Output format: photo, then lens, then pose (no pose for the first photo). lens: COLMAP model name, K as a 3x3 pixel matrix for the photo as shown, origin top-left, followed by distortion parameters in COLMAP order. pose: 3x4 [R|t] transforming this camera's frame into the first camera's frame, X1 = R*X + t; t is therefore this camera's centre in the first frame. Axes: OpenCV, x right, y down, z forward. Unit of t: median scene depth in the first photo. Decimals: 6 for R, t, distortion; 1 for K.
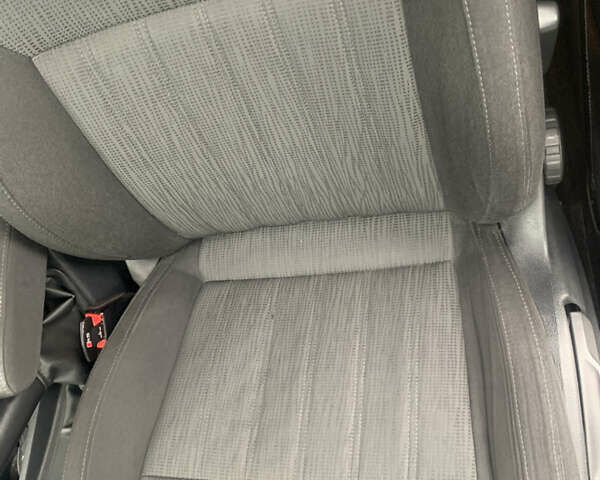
lens RADIAL K [[635.0, 0, 301.4], [0, 635.0, 228.5], [0, 0, 1]] dist [0.188340, -0.442939]
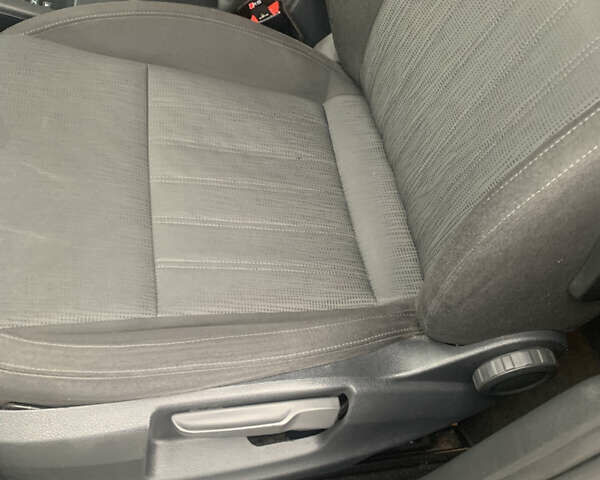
lens RADIAL K [[635.0, 0, 301.4], [0, 635.0, 228.5], [0, 0, 1]] dist [0.188340, -0.442939]
pose [[0.142541, 0.959164, -0.244308, 0.341594], [-0.970015, 0.184462, 0.158254, -0.014155], [0.196857, 0.214425, 0.956697, 0.008258]]
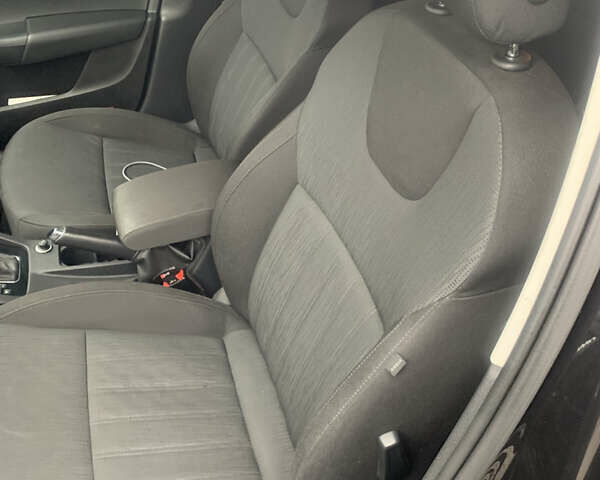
lens RADIAL K [[635.0, 0, 301.4], [0, 635.0, 228.5], [0, 0, 1]] dist [0.188340, -0.442939]
pose [[0.274955, 0.846173, -0.456498, 0.379823], [-0.949359, 0.314025, 0.010272, -0.194667], [0.152044, 0.430556, 0.889665, -0.390840]]
